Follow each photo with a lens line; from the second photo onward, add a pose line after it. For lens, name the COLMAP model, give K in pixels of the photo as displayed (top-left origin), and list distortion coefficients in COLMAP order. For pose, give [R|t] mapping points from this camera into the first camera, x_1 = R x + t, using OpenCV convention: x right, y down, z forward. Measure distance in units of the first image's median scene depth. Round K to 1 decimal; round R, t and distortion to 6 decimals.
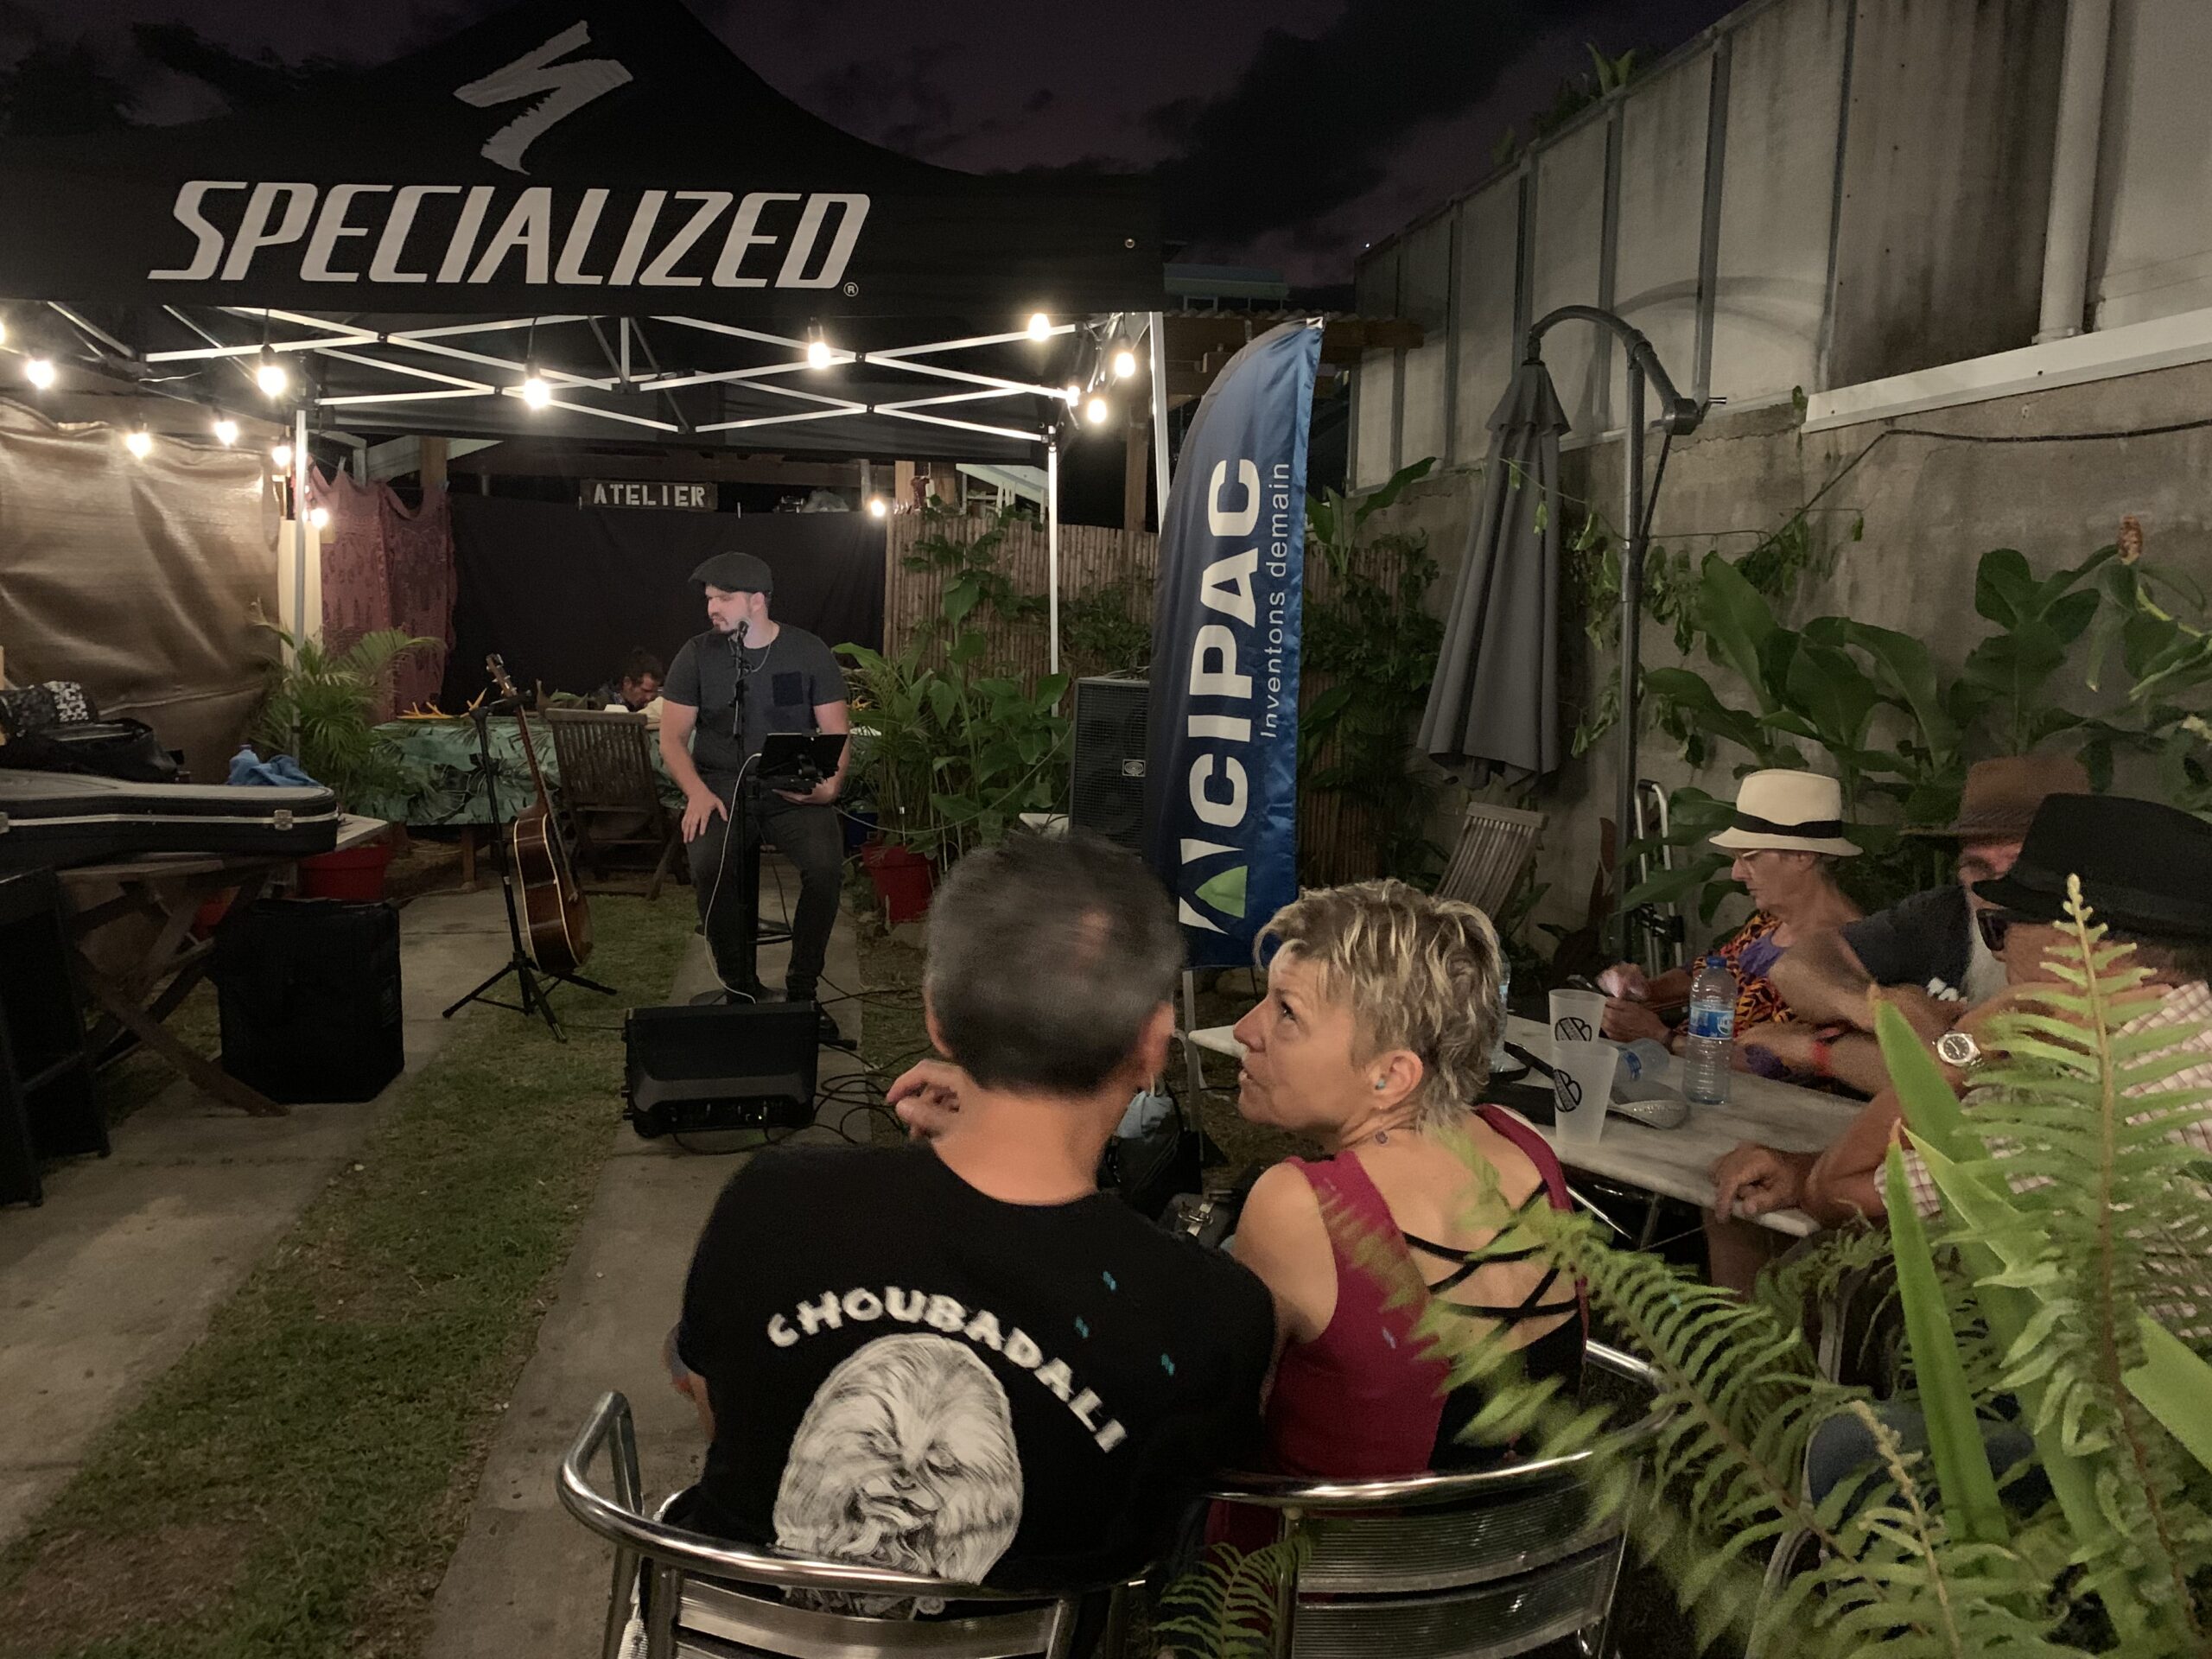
lens RADIAL K [[1671.8, 0, 1106.0], [0, 1671.8, 829.5], [0, 0, 1]] dist [0.005412, -0.005564]
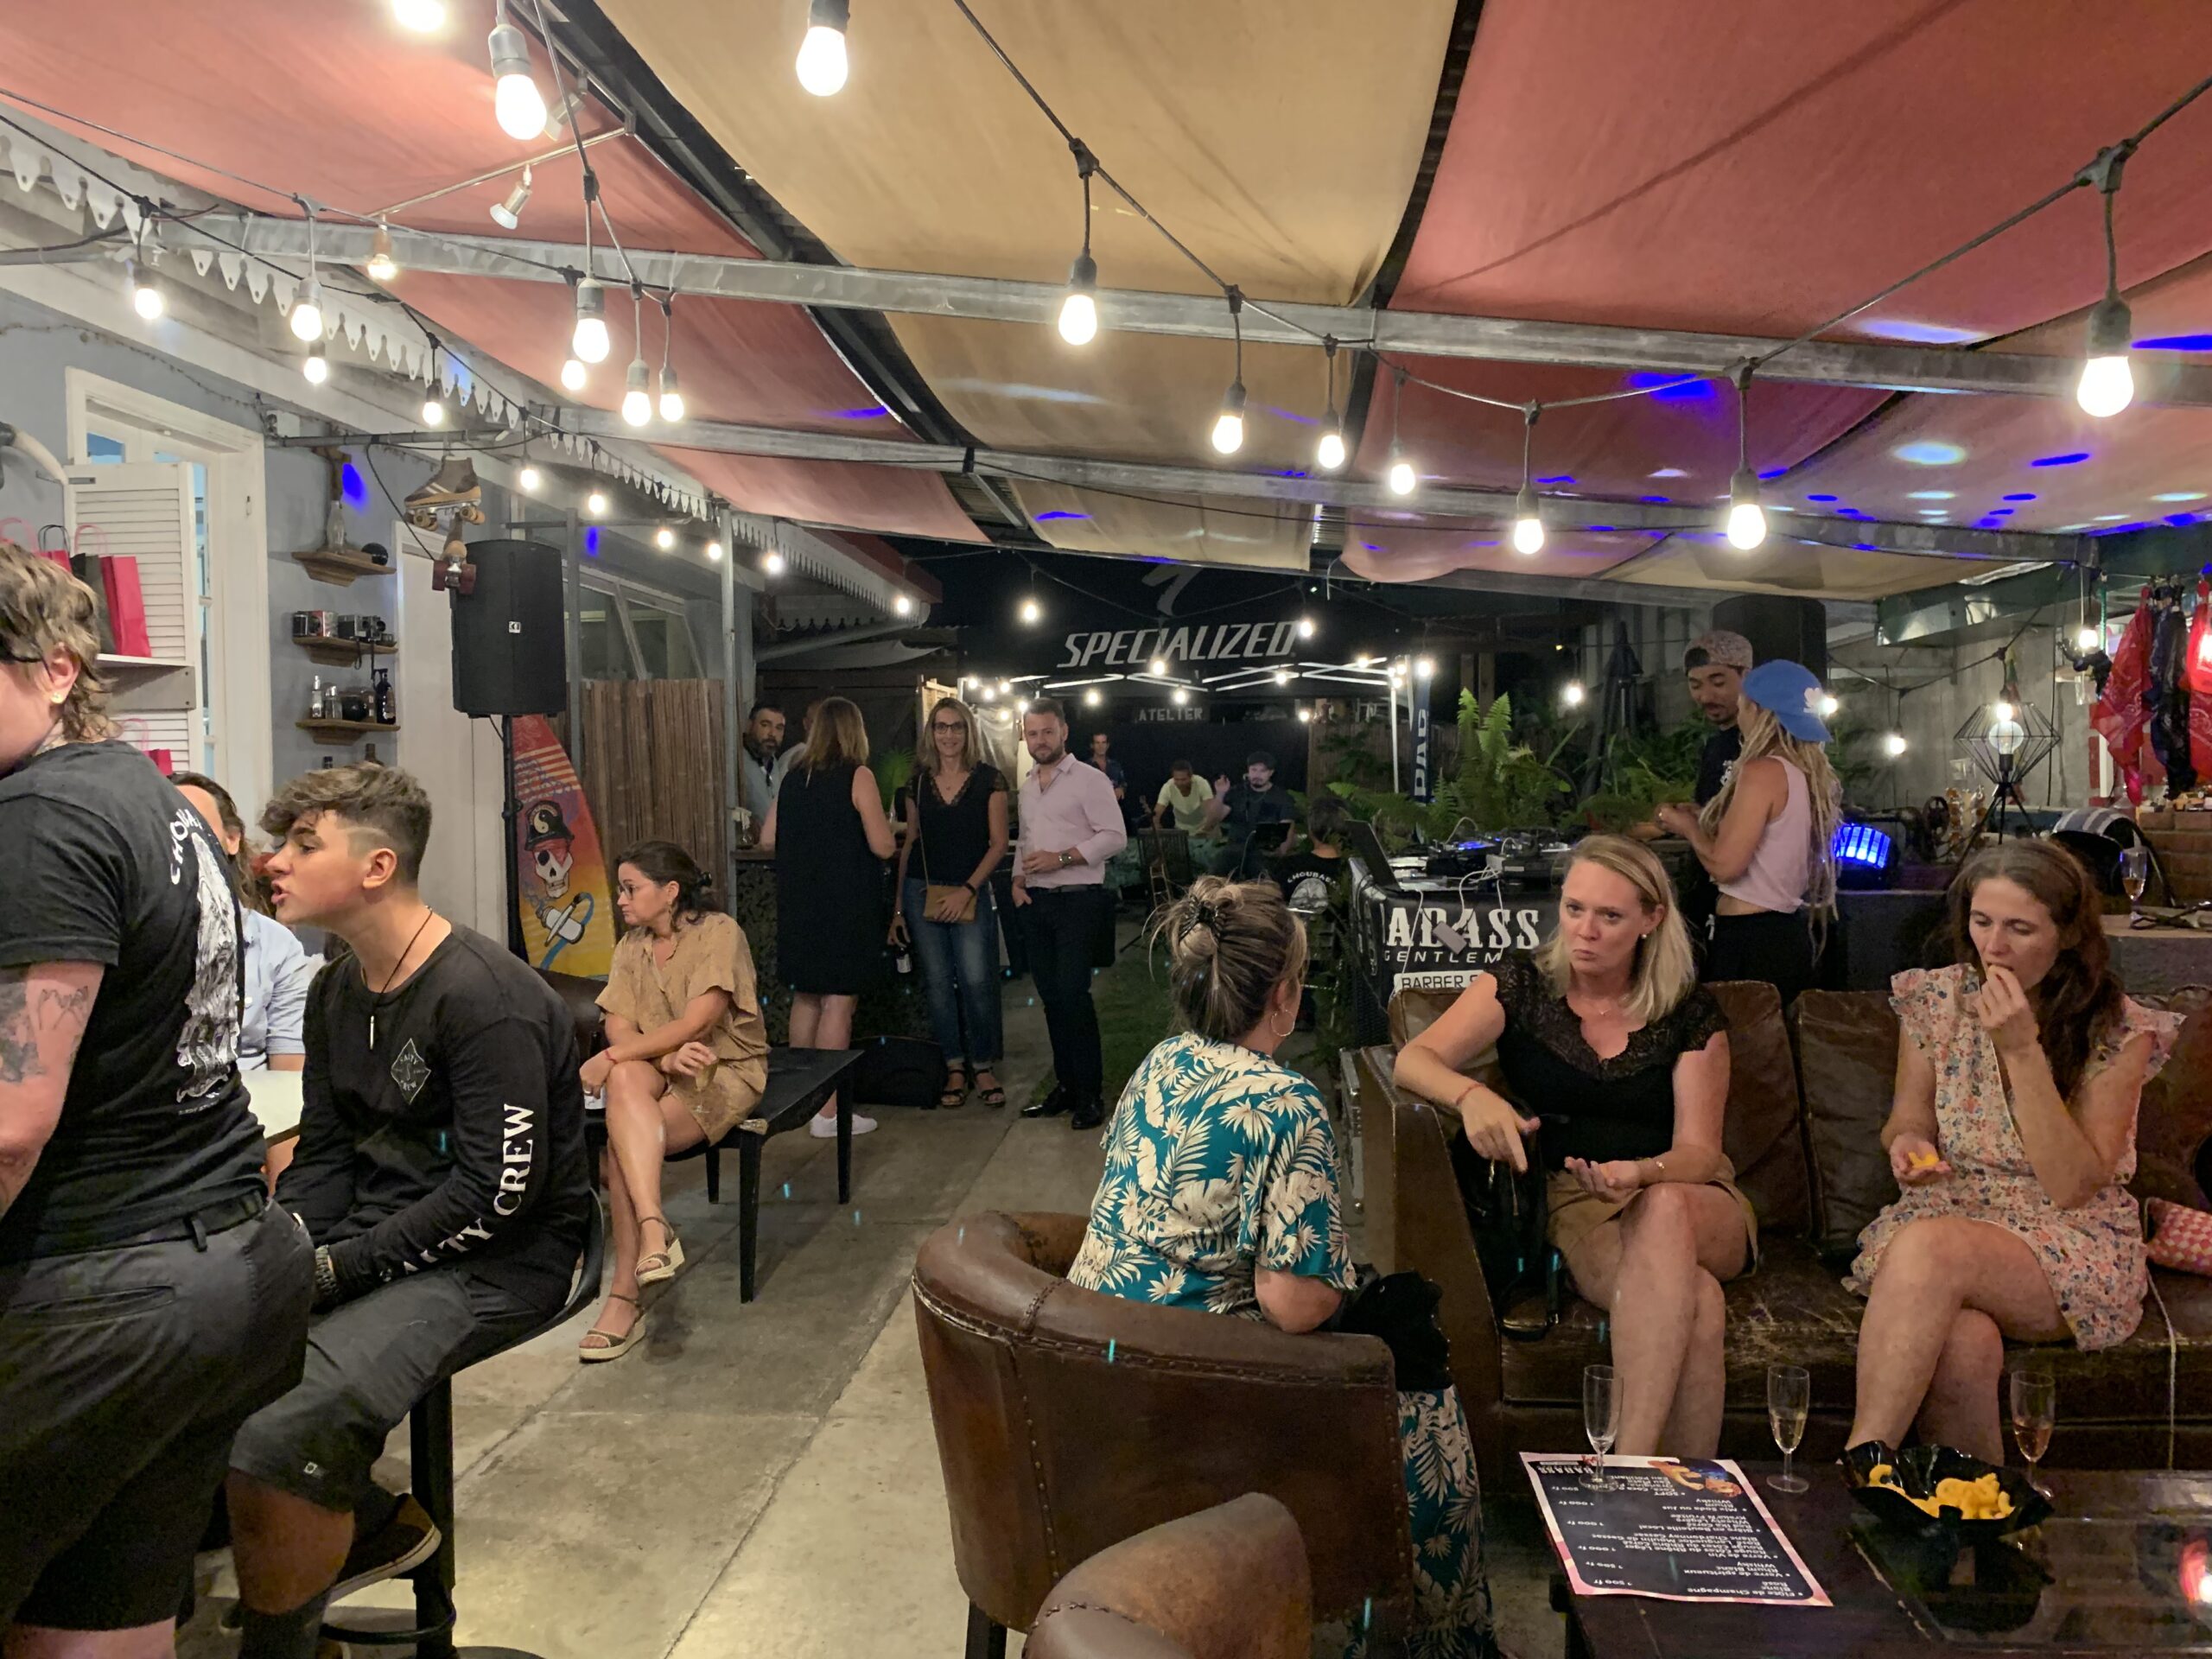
lens RADIAL K [[1671.8, 0, 1106.0], [0, 1671.8, 829.5], [0, 0, 1]] dist [0.005412, -0.005564]
pose [[0.967013, -0.031516, -0.252769, 0.244723], [0.004768, 0.994382, -0.105740, 0.263182], [0.254681, 0.101047, 0.961731, -1.752755]]
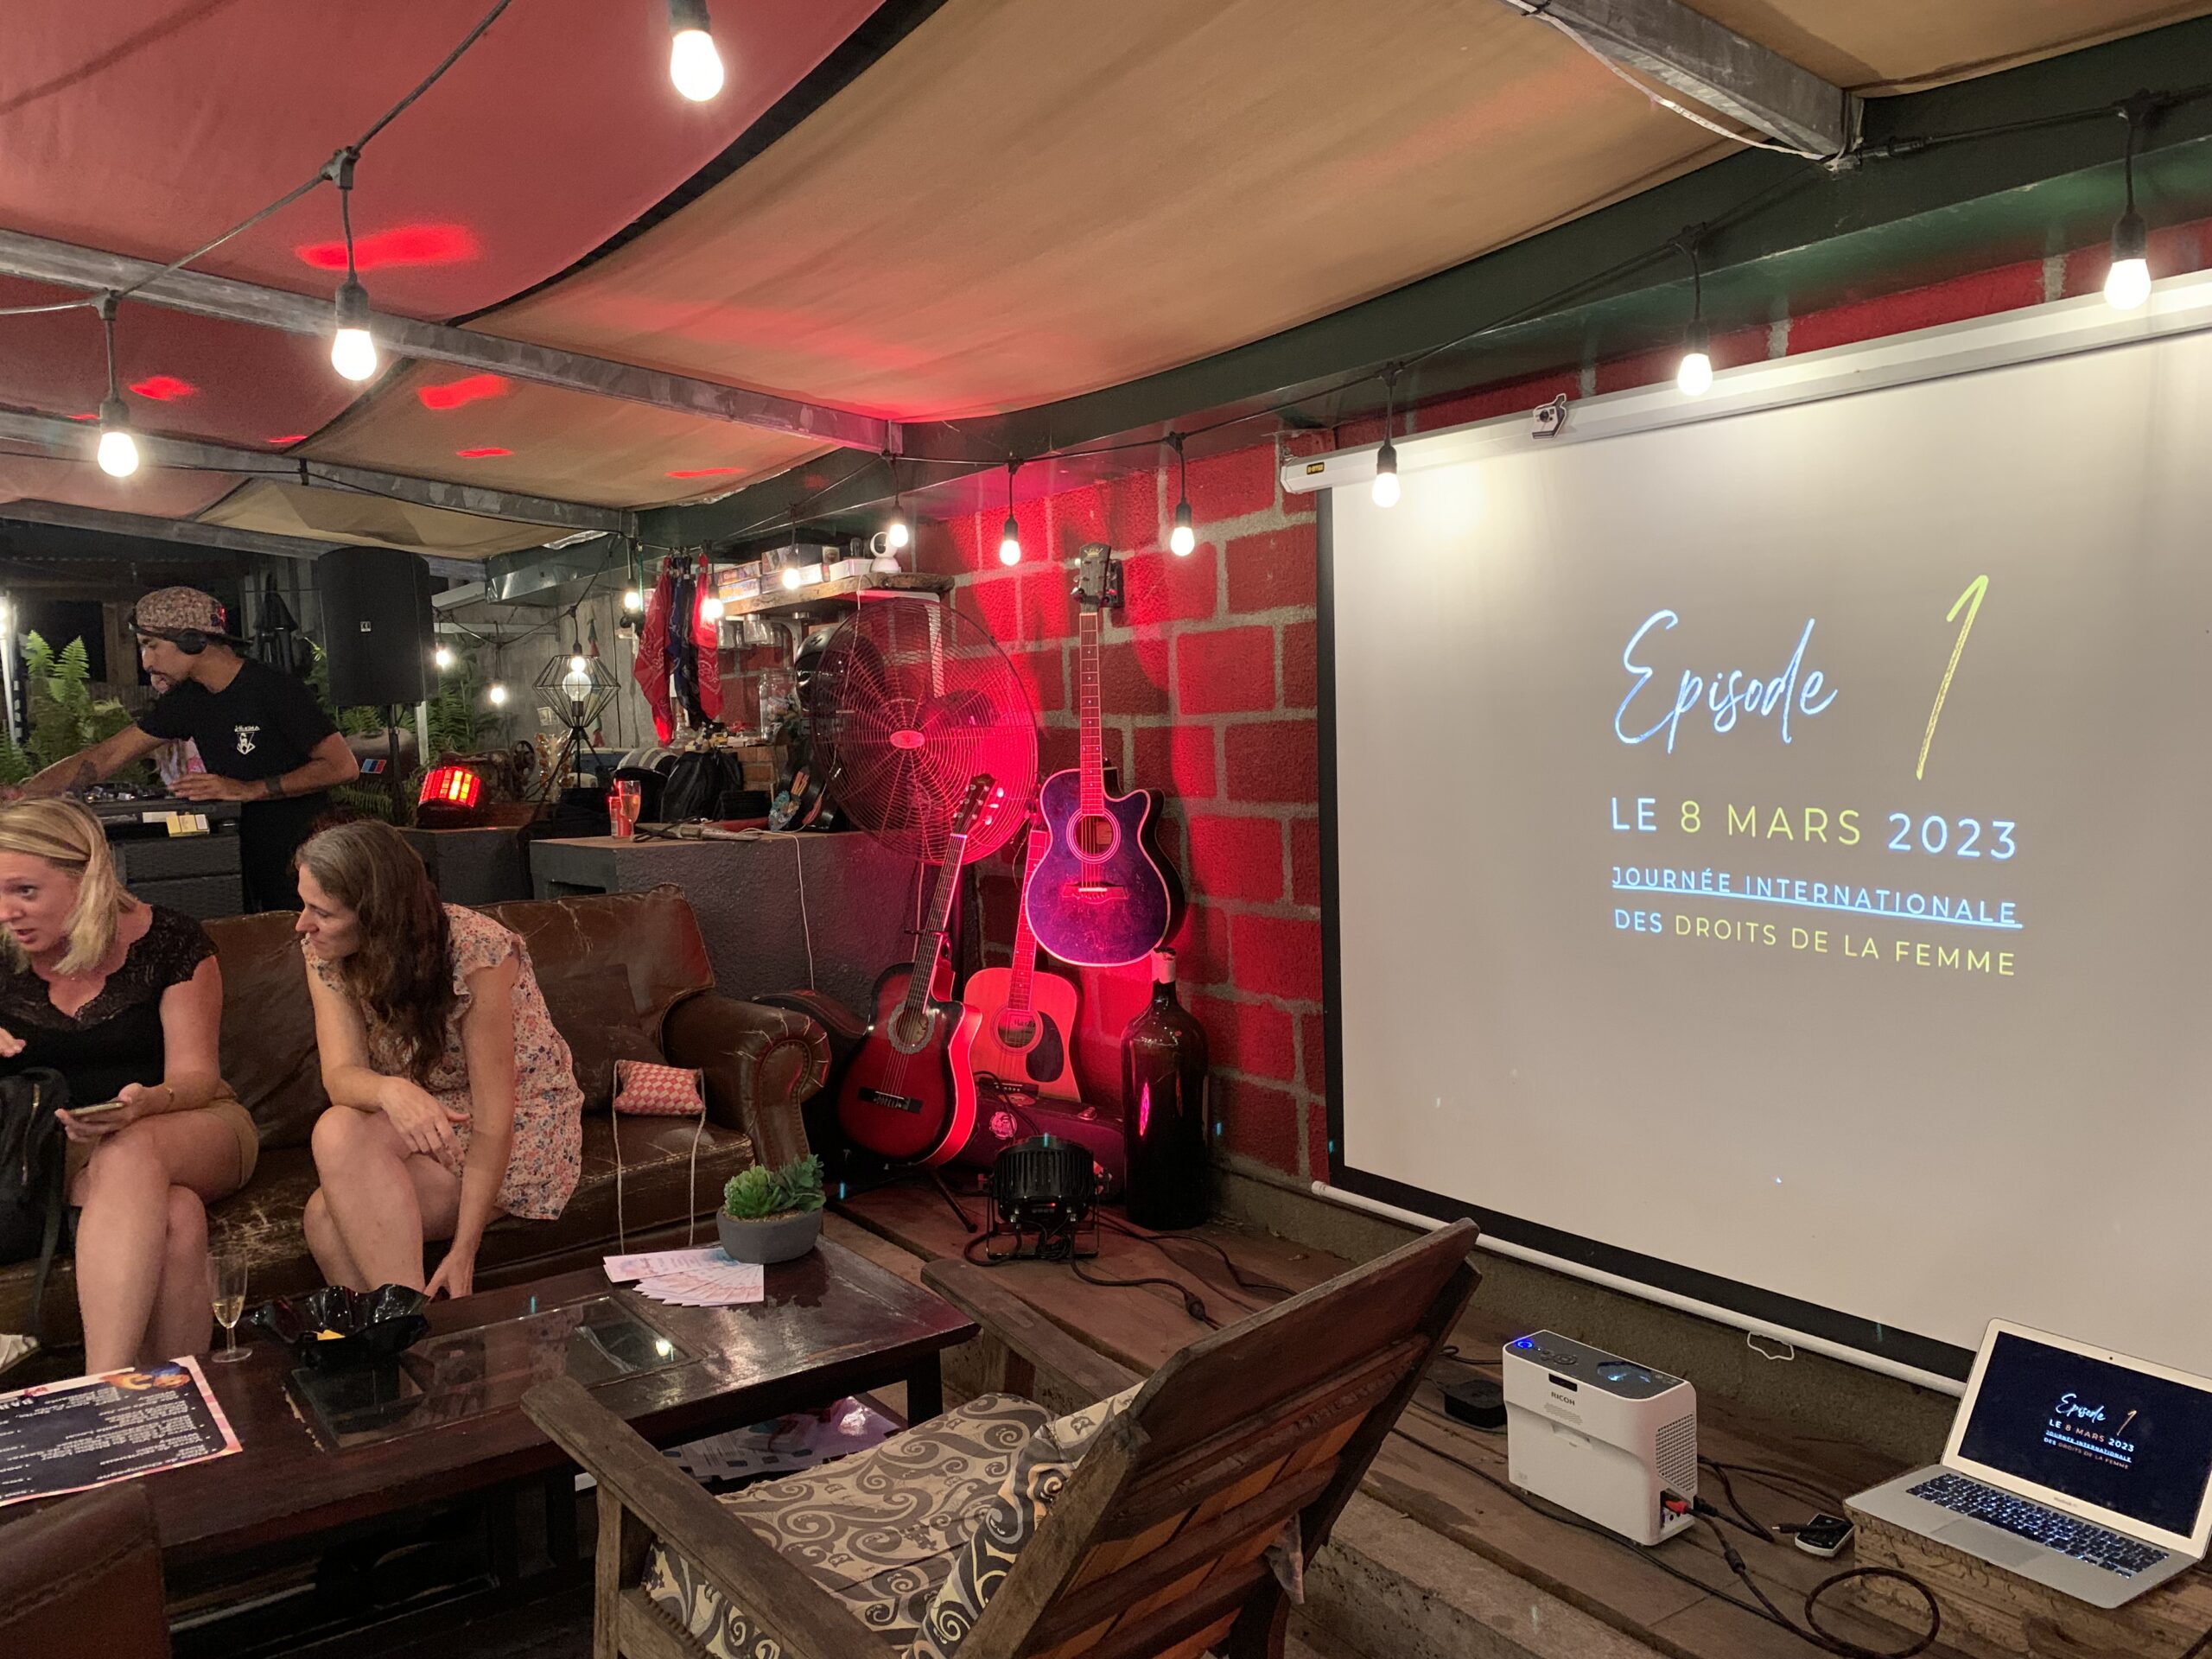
lens RADIAL K [[1644.9, 0, 1186.6], [0, 1644.9, 846.8], [0, 0, 1]] dist [-0.011782, -0.013722]
pose [[0.874674, -0.084142, 0.477353, 0.372119], [0.111380, 0.993355, -0.028990, 0.300685], [-0.471741, 0.078524, 0.878233, -1.837943]]
